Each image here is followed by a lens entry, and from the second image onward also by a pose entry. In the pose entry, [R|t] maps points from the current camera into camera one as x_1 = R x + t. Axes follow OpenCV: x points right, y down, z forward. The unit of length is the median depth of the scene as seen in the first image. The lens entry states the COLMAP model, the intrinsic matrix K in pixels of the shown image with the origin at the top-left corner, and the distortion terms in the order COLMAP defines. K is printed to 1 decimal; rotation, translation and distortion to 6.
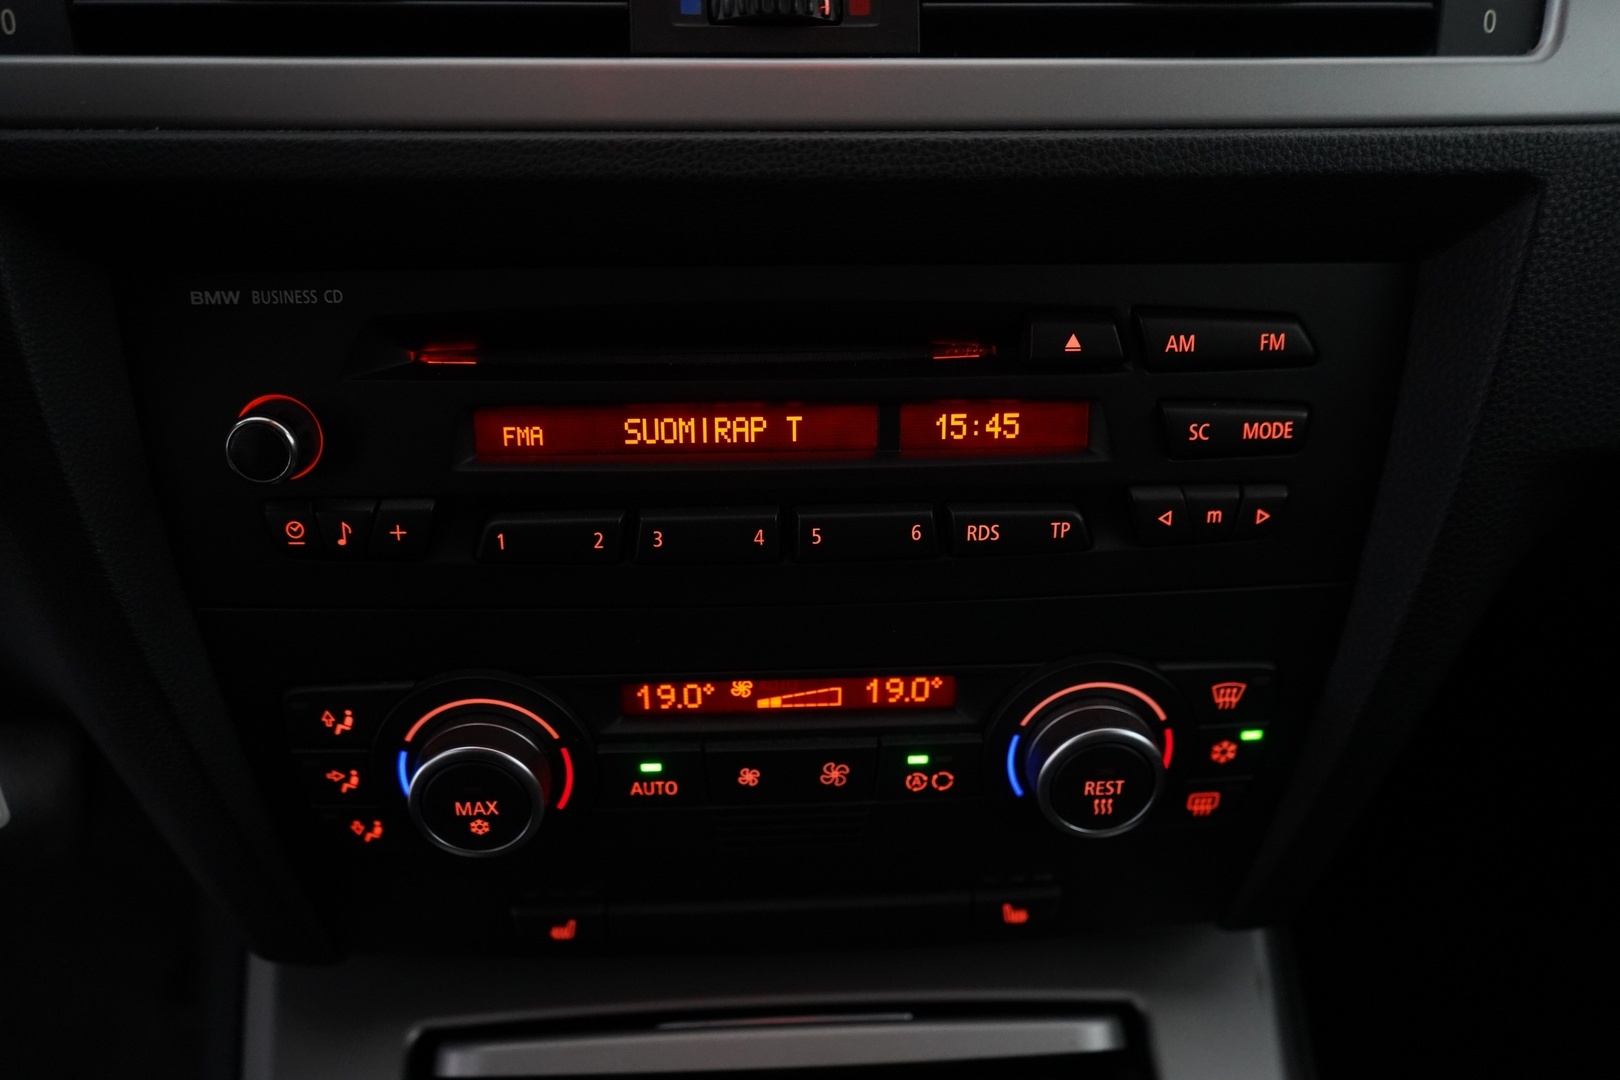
lens RADIAL K [[1317.3, 0, 810.2], [0, 1317.3, 536.2], [0, 0, 1]] dist [0.014655, -0.026710]
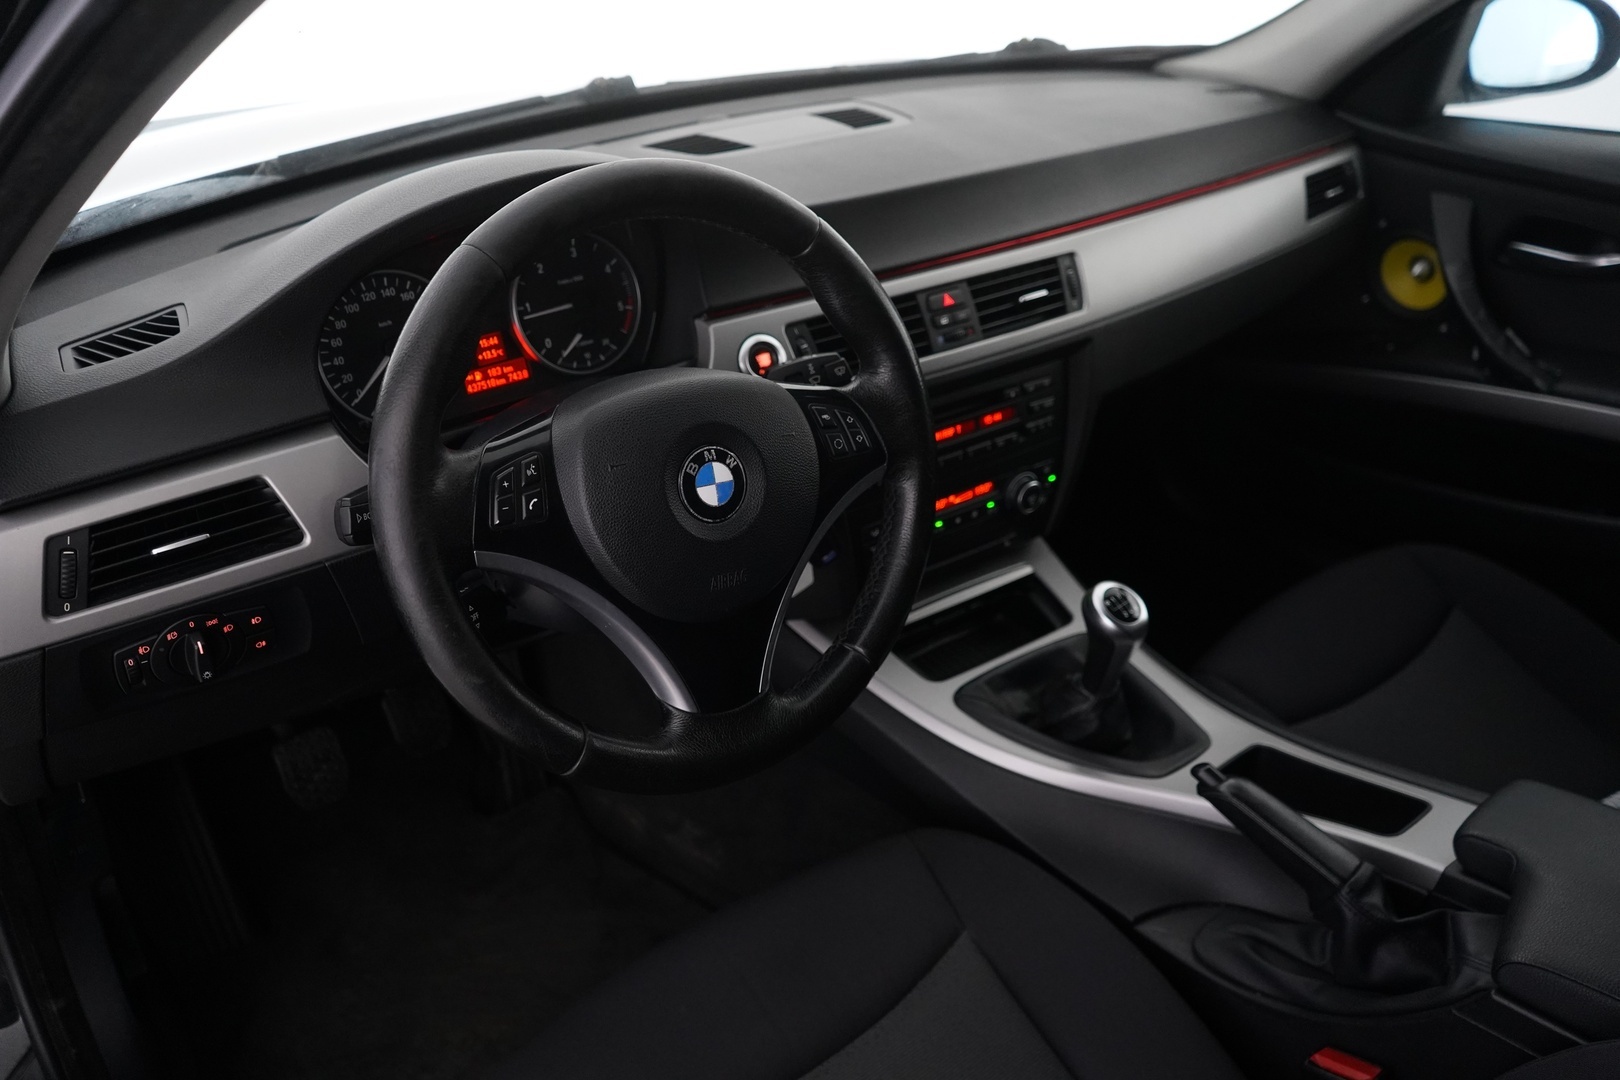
lens RADIAL K [[1317.3, 0, 812.9], [0, 1317.3, 522.0], [0, 0, 1]] dist [0.014655, -0.026710]
pose [[0.841351, -0.265316, 0.470889, -2.309642], [0.244091, 0.963838, 0.106937, -0.341077], [-0.482233, 0.024968, 0.875687, -2.252525]]
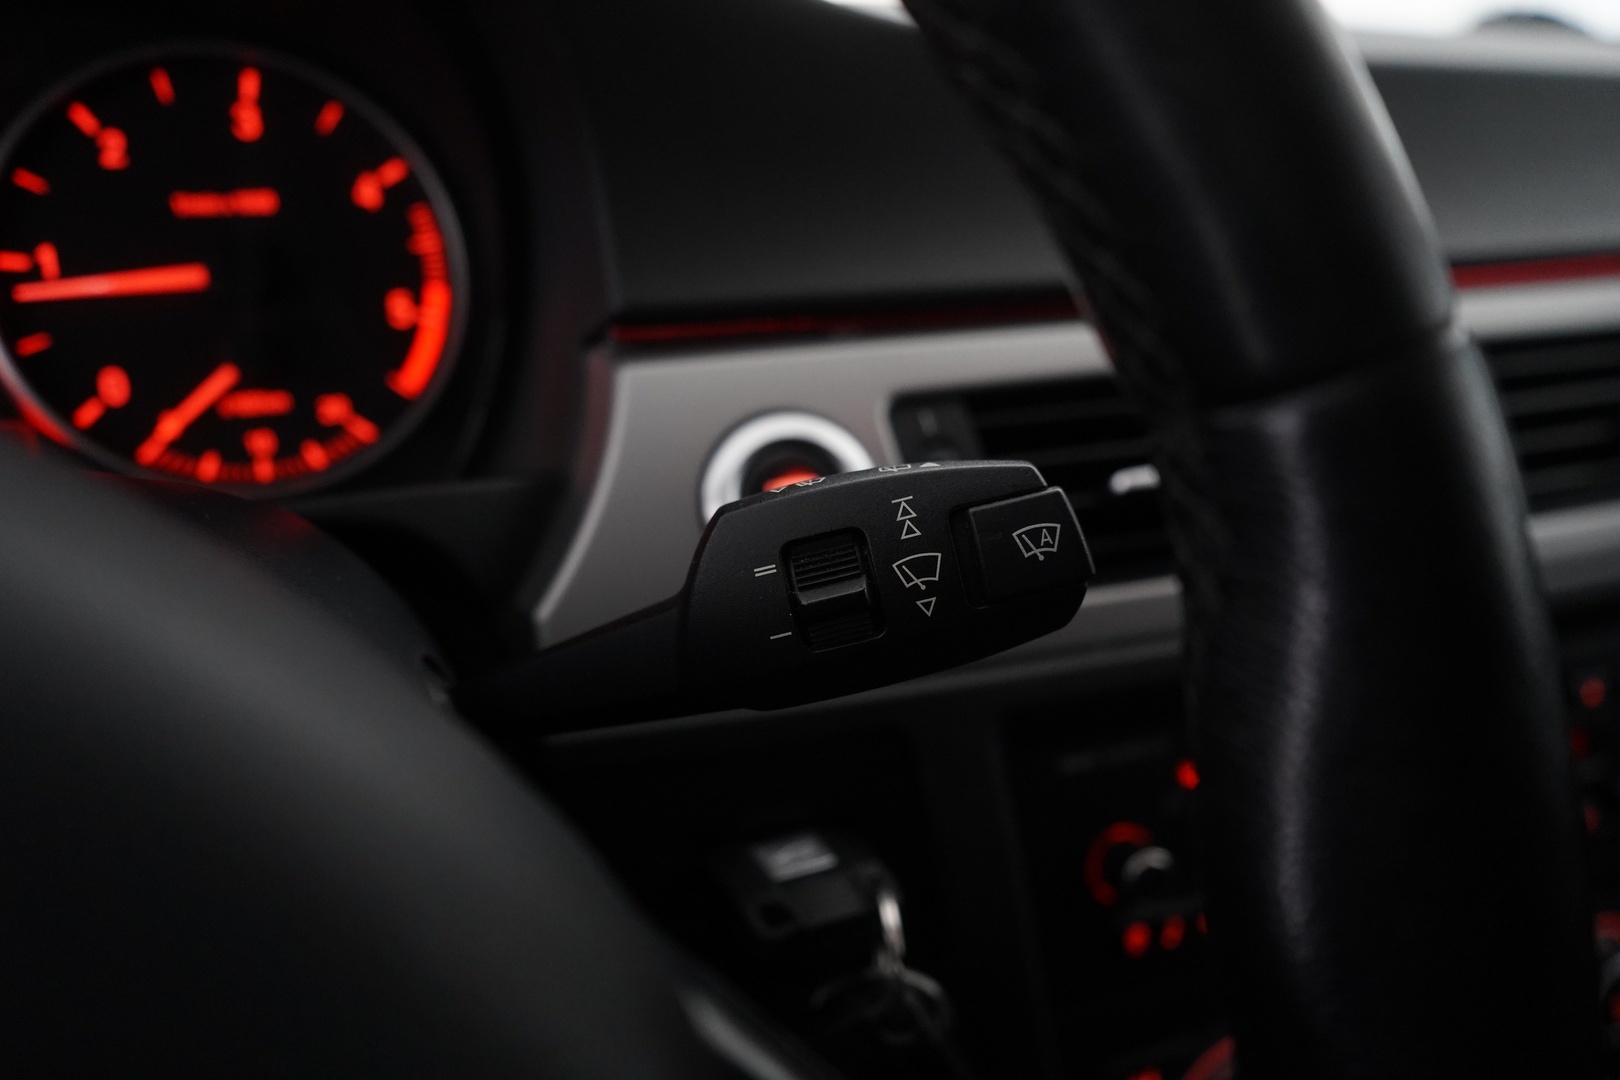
lens RADIAL K [[1317.3, 0, 817.2], [0, 1317.3, 537.6], [0, 0, 1]] dist [0.014655, -0.026710]
pose [[0.942130, -0.110455, 0.316529, -0.979974], [0.146314, 0.984971, -0.091780, -0.289816], [-0.301635, 0.132781, 0.944132, -0.116352]]
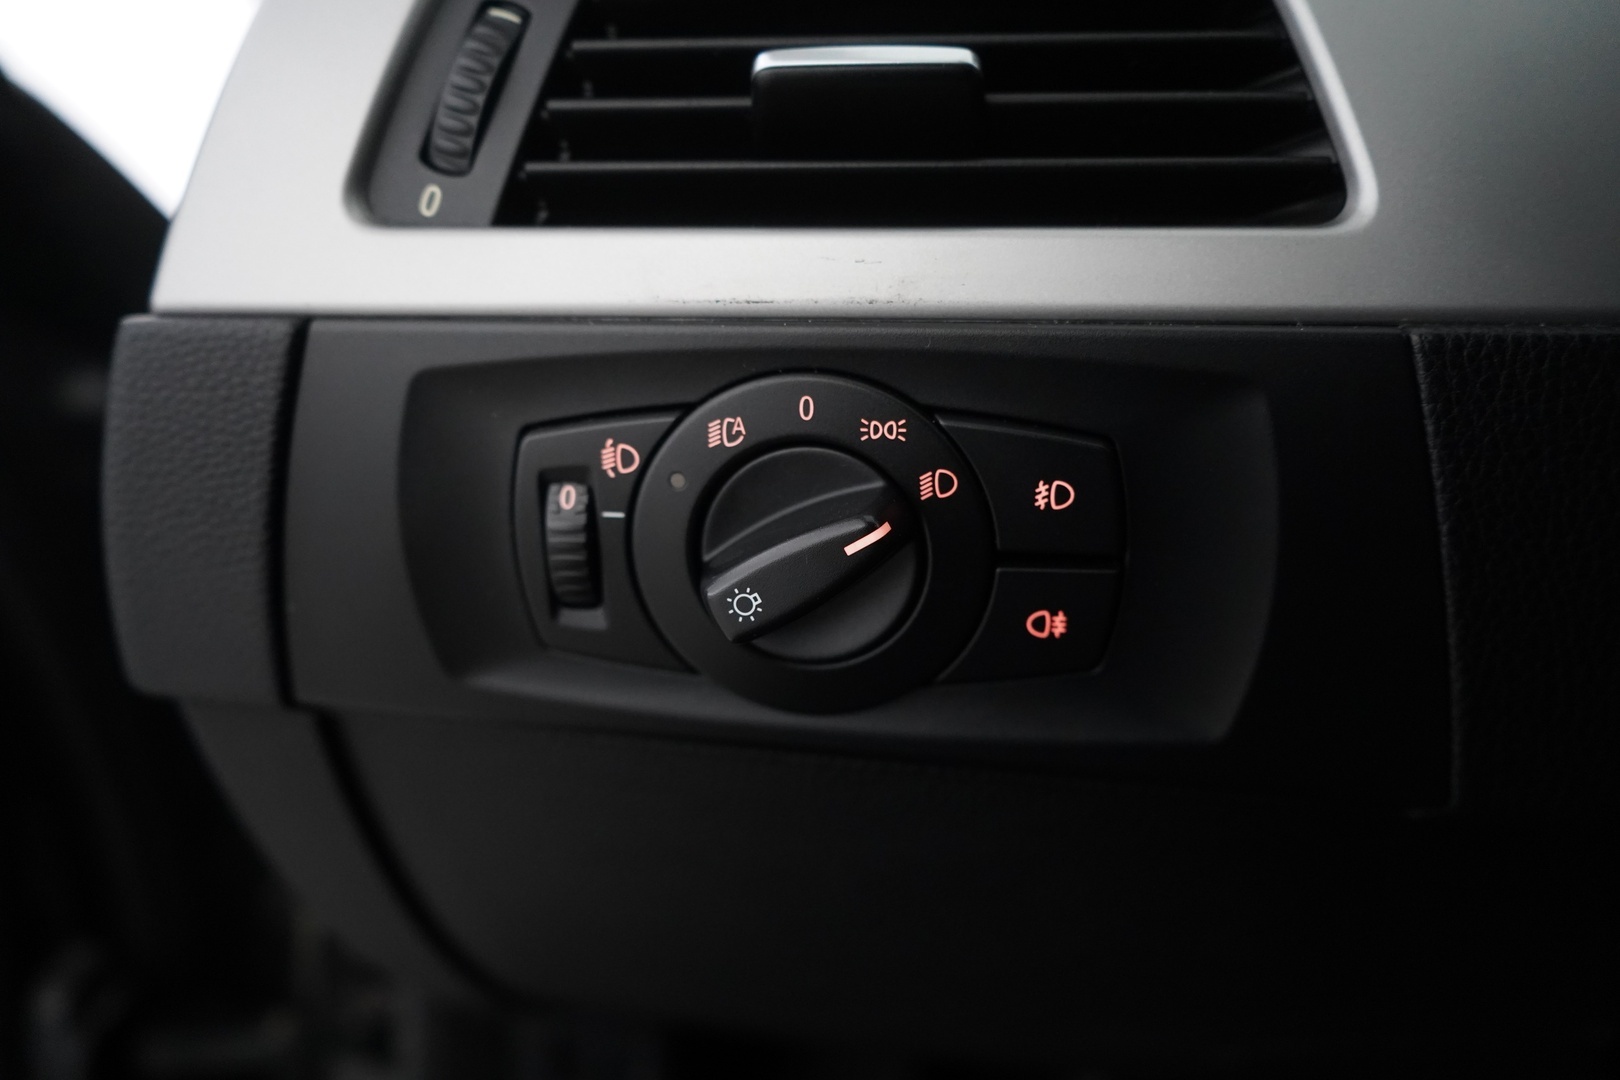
lens RADIAL K [[1317.3, 0, 805.0], [0, 1317.3, 534.9], [0, 0, 1]] dist [0.014655, -0.026710]
pose [[0.984593, 0.030462, -0.172186, -2.048836], [-0.079534, 0.954970, -0.285843, 0.085811], [0.155725, 0.295134, 0.942680, 0.136509]]
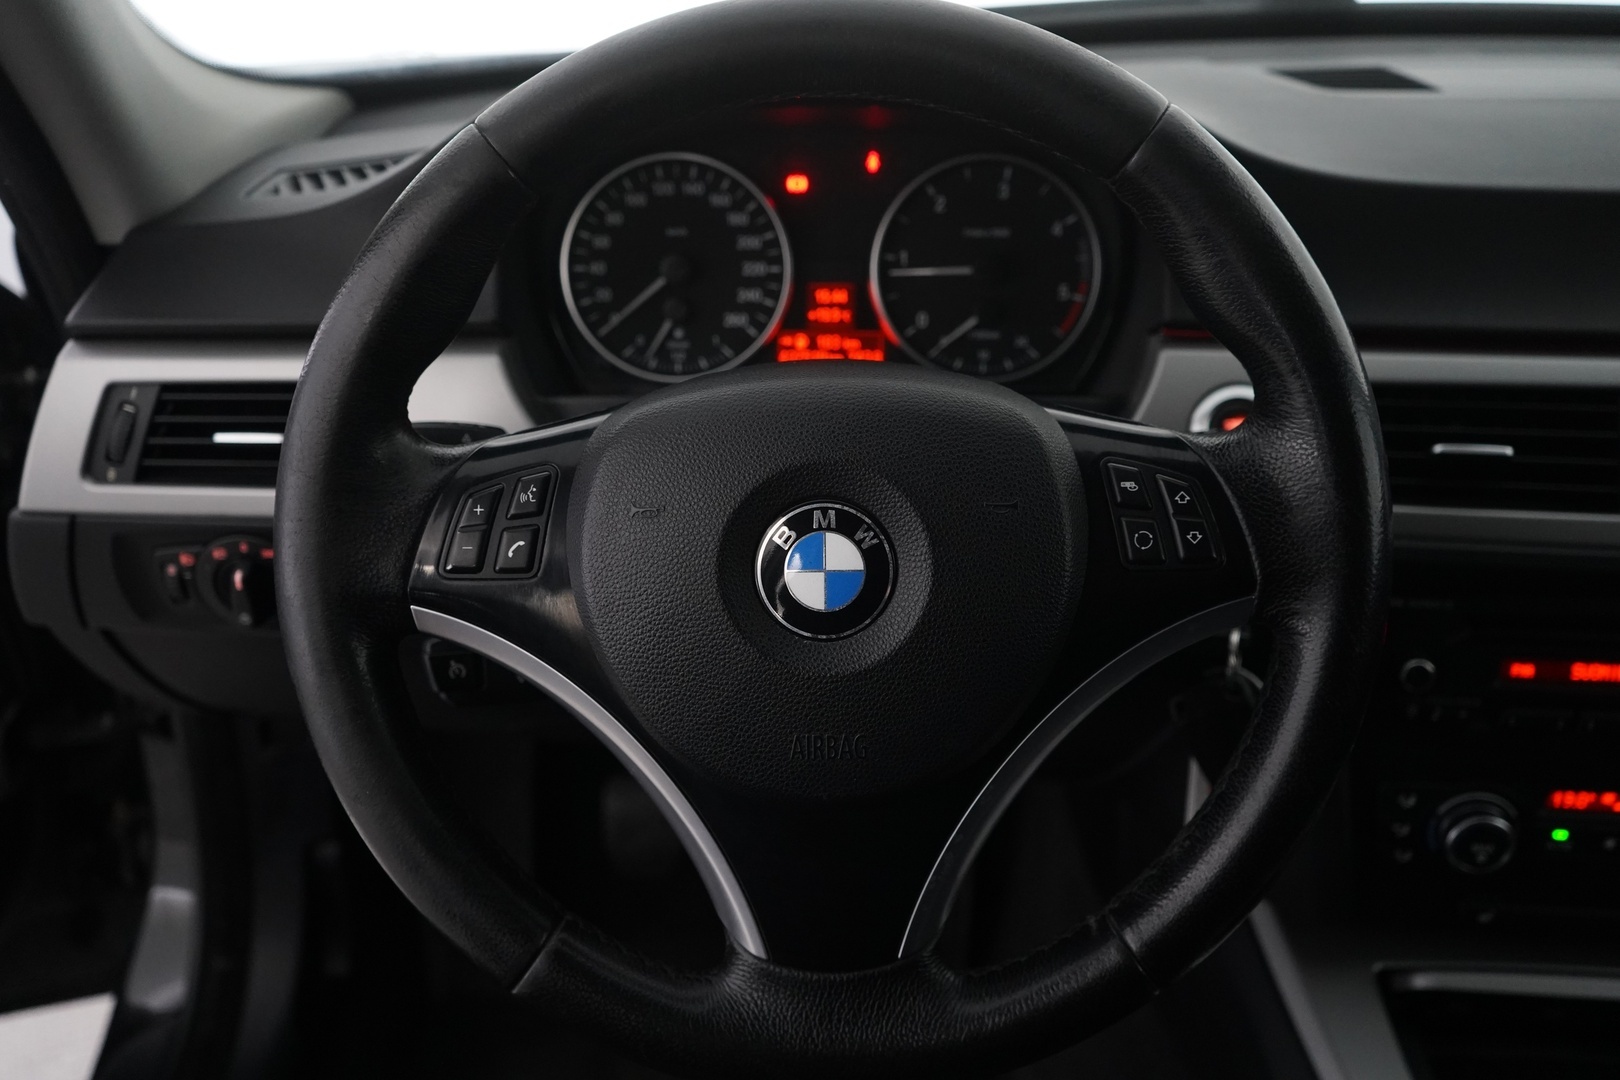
lens RADIAL K [[1639.7, 0, 814.1], [0, 1639.7, 542.8], [0, 0, 1]] dist [0.003944, 0.000000]
pose [[0.991835, 0.050807, -0.116969, -1.005809], [-0.051853, 0.998637, -0.005914, -0.198070], [0.116509, 0.011931, 0.993118, -1.653409]]
